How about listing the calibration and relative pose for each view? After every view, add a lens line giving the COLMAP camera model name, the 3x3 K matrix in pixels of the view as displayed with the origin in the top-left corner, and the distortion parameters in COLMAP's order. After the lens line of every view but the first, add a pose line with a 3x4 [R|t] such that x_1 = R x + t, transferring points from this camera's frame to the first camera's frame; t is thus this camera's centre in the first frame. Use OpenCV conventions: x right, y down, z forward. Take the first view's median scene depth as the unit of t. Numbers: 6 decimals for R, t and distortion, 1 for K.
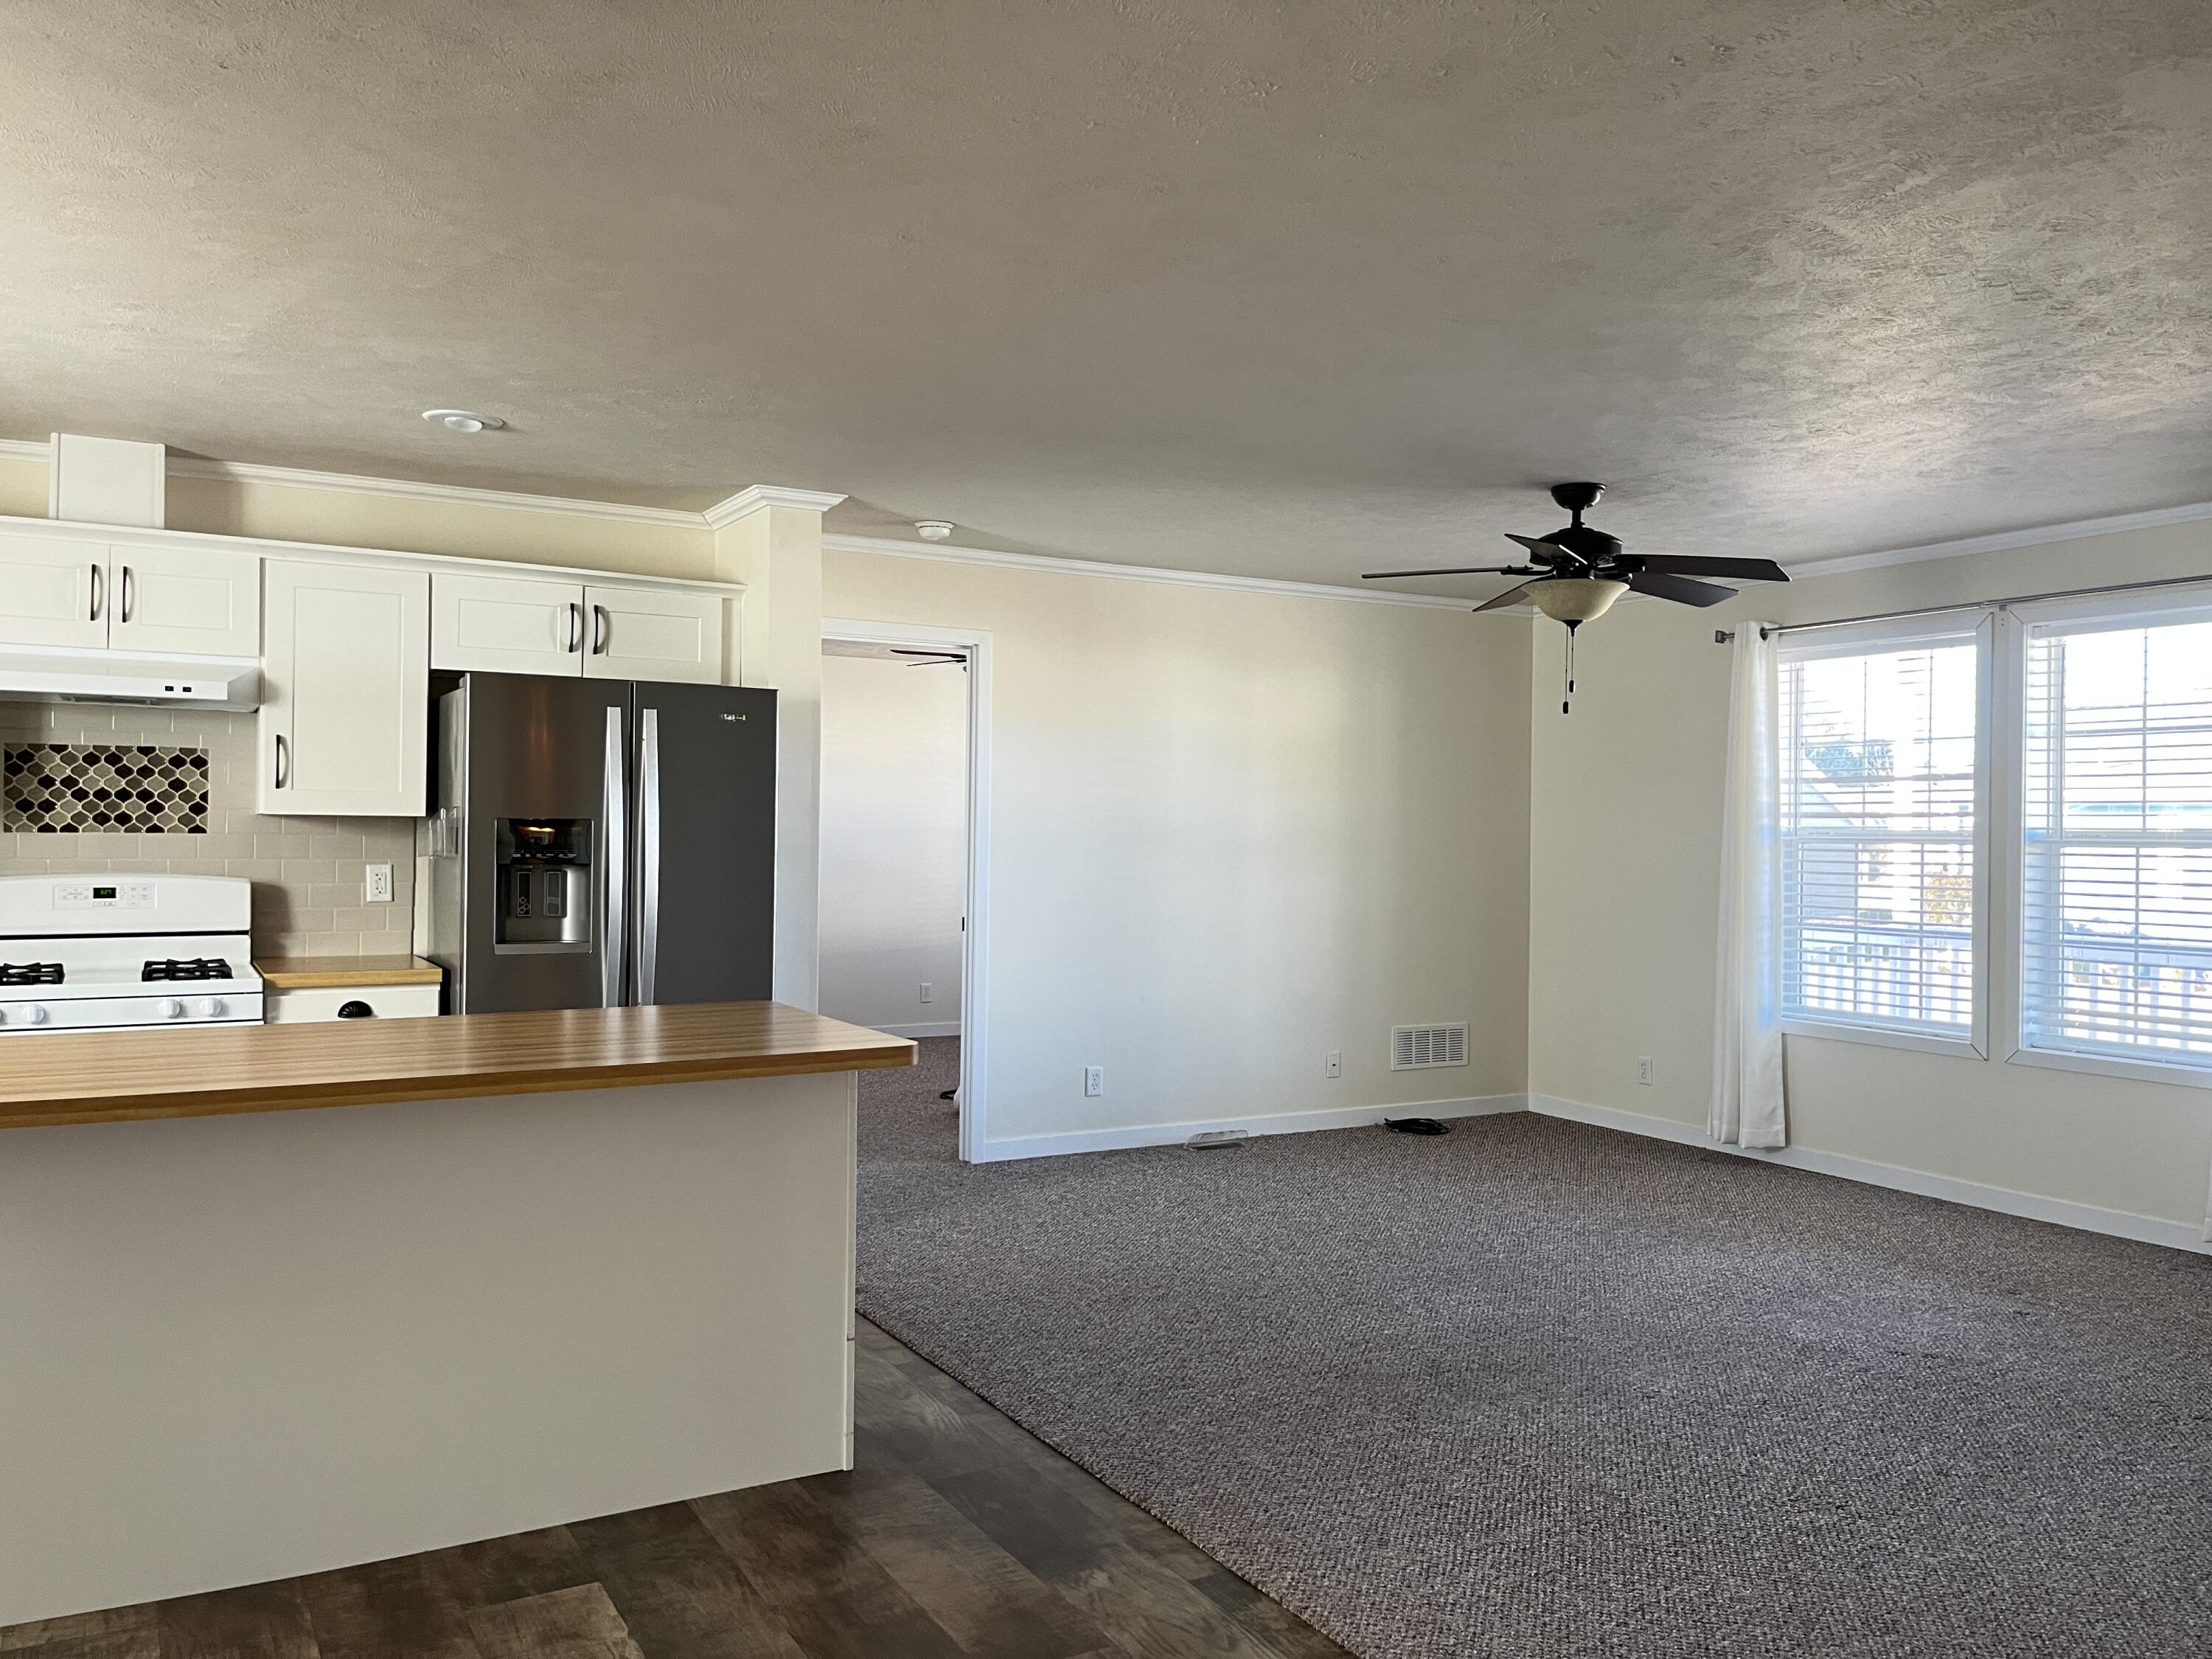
lens RADIAL K [[1686.4, 0, 1106.9], [0, 1686.4, 824.9], [0, 0, 1]] dist [0.101946, -0.131082]
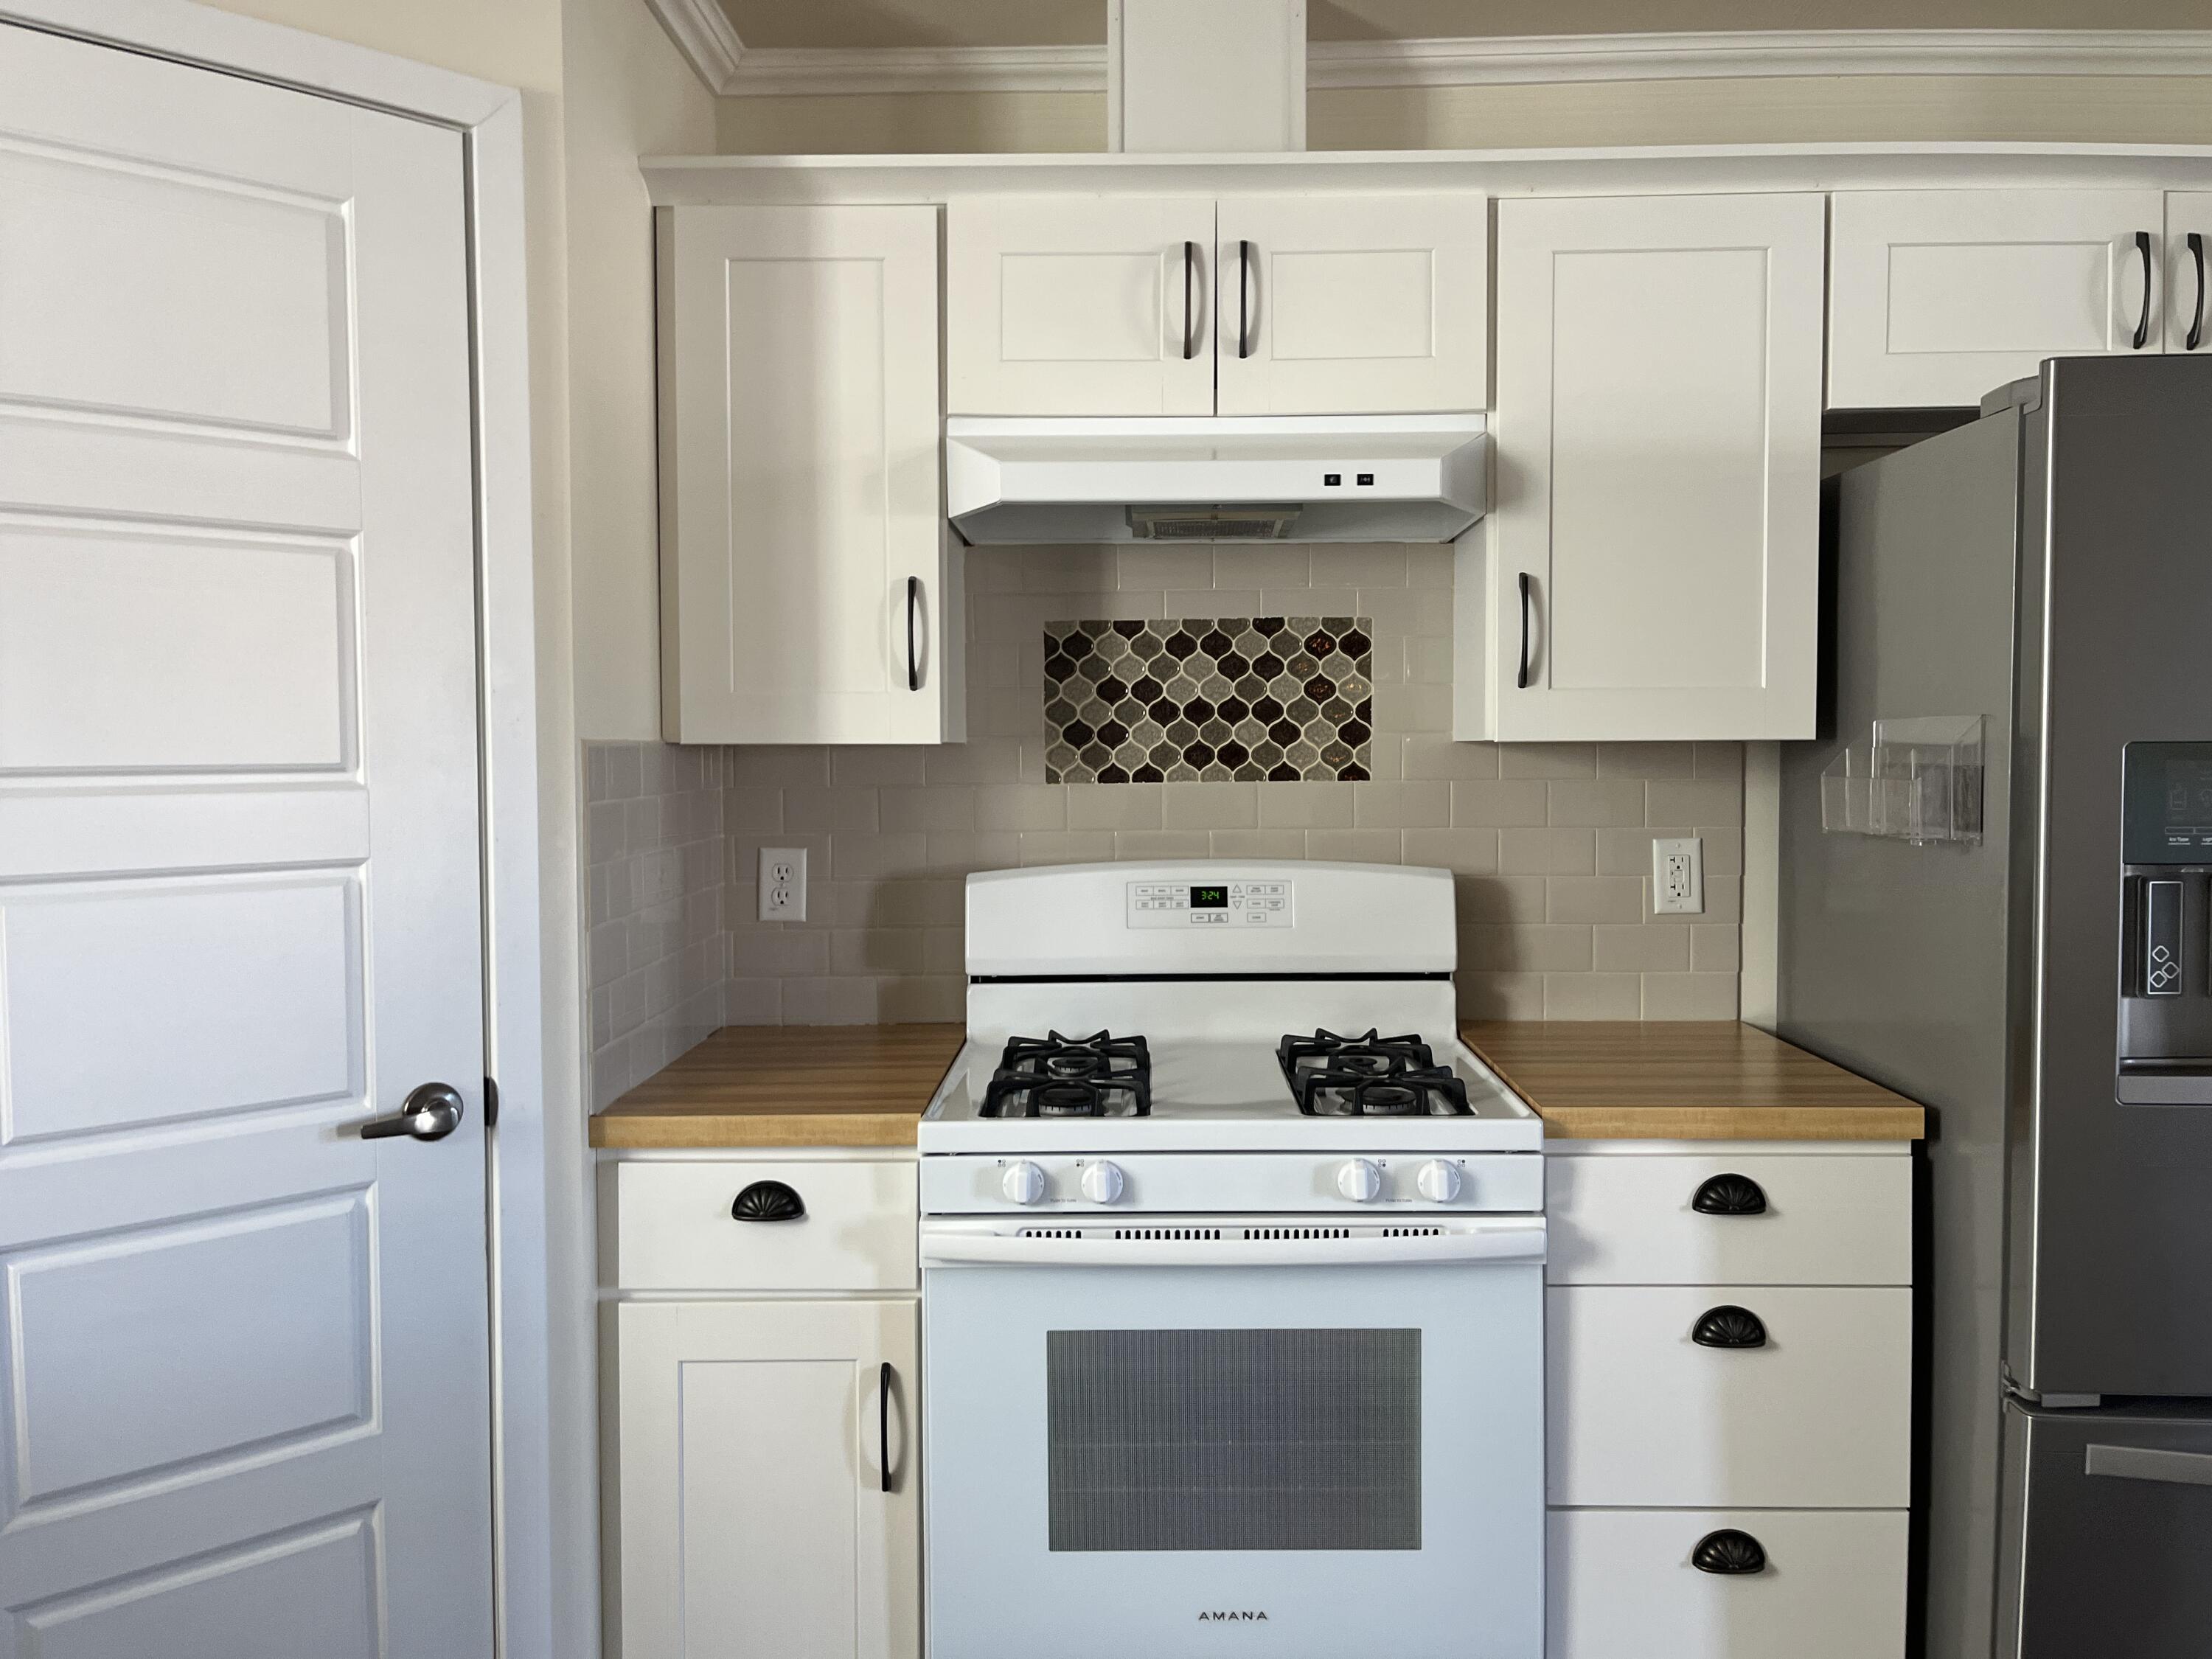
lens RADIAL K [[1667.8, 0, 1129.5], [0, 1667.8, 808.6], [0, 0, 1]] dist [0.092295, -0.138073]
pose [[0.865118, 0.002776, -0.501560, -0.342485], [0.017962, 0.999172, 0.036512, -0.006568], [0.501246, -0.040596, 0.864352, 0.538473]]
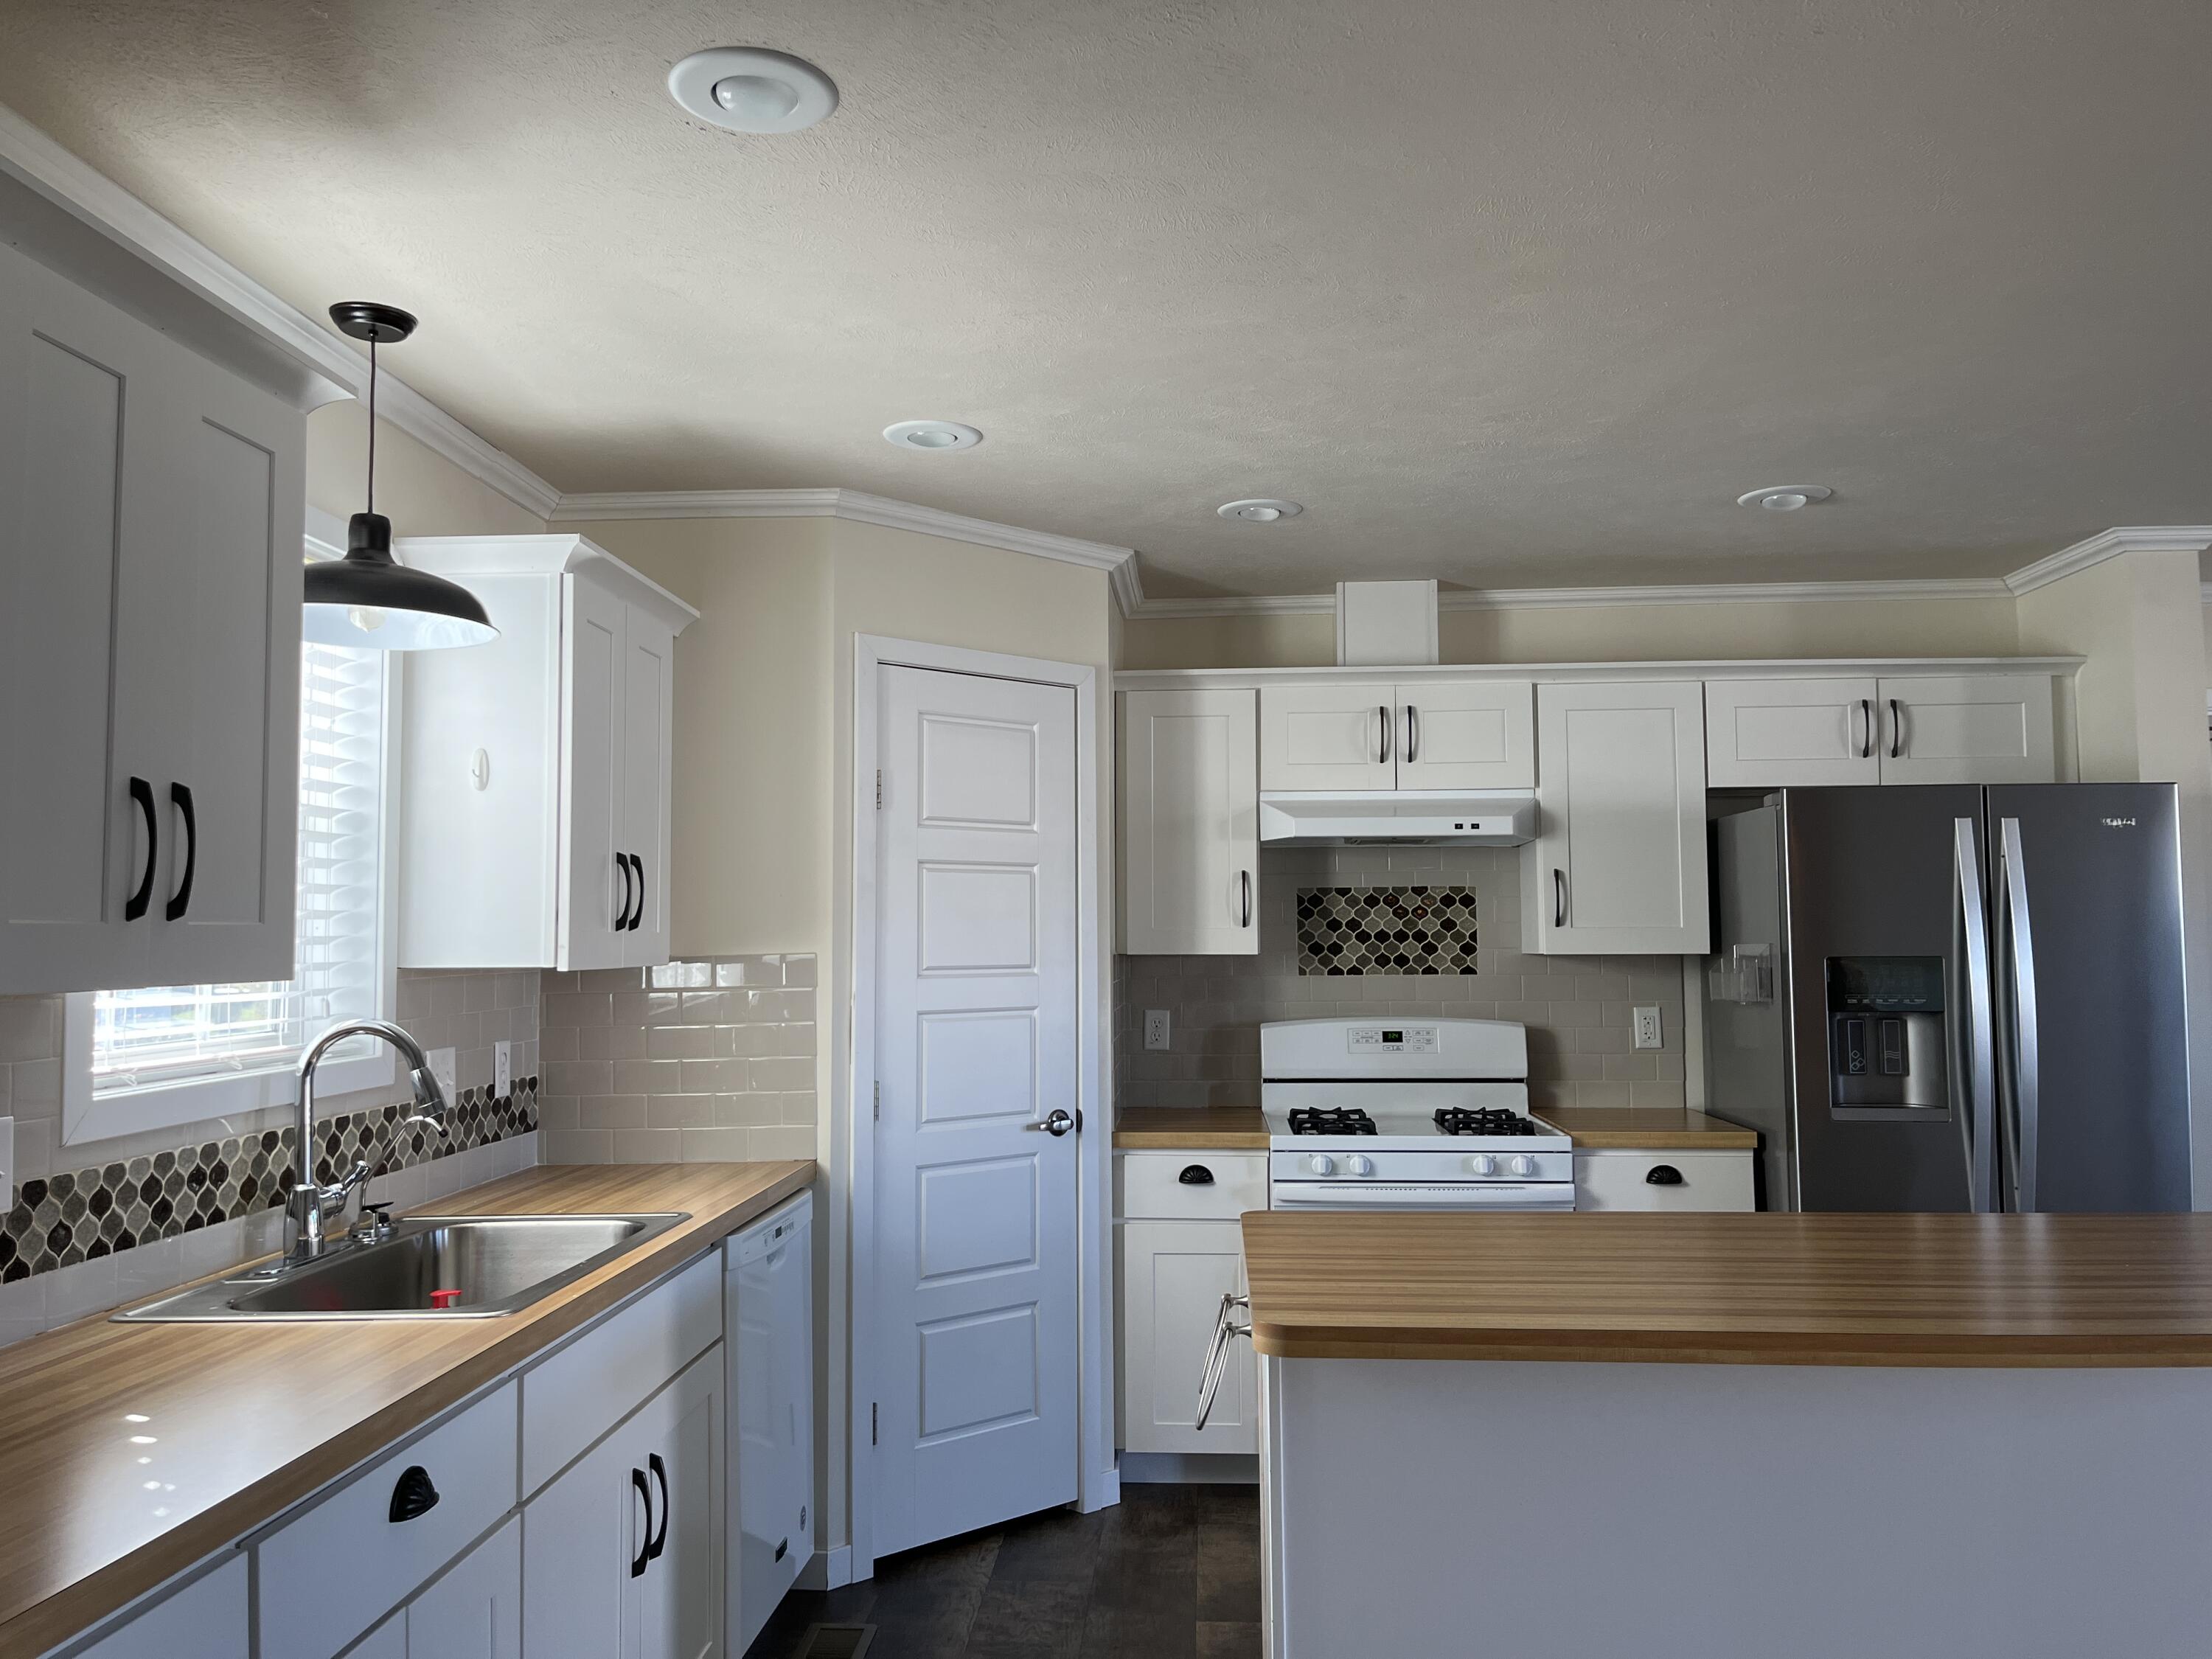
lens RADIAL K [[1686.4, 0, 1106.9], [0, 1686.4, 824.9], [0, 0, 1]] dist [0.101946, -0.131082]
pose [[0.839821, -0.055401, -0.540029, -0.186239], [0.018270, 0.997100, -0.073880, -0.012620], [0.542555, 0.052179, 0.838398, 0.088039]]
